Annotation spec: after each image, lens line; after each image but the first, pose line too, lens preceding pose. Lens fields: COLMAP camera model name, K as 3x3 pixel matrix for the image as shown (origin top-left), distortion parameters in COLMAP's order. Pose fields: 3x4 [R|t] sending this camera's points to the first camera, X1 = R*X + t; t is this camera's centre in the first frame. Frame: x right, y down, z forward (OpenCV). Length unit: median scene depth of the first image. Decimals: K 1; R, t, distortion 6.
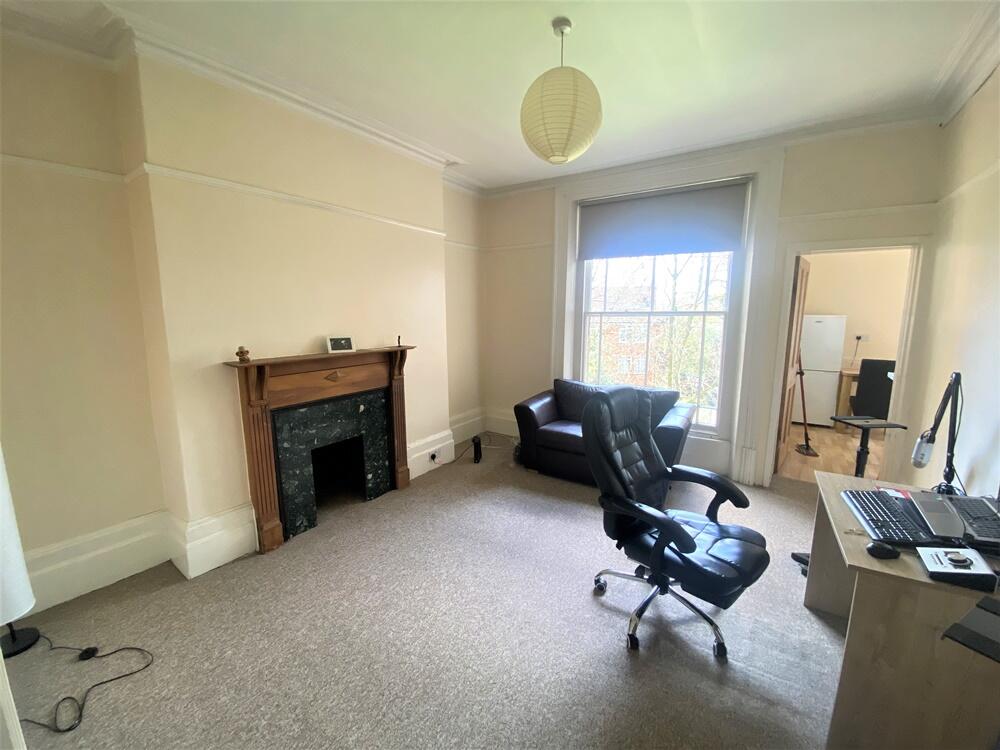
lens RADIAL K [[411.8, 0, 501.2], [0, 411.8, 374.7], [0, 0, 1]] dist [-0.000272, -0.000035]
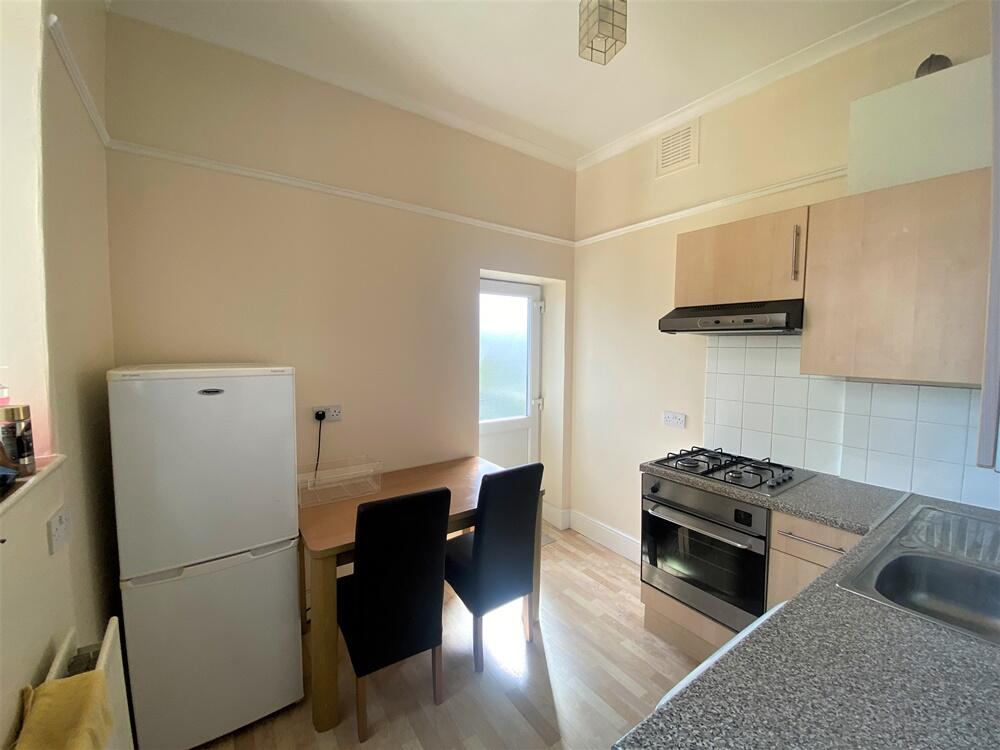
lens RADIAL K [[411.8, 0, 499.6], [0, 411.8, 373.7], [0, 0, 1]] dist [-0.000272, -0.000035]
pose [[0.350086, -0.061751, 0.934680, 0.574725], [0.137420, 0.990414, 0.013963, -0.115862], [-0.926583, 0.123555, 0.355216, 0.712733]]
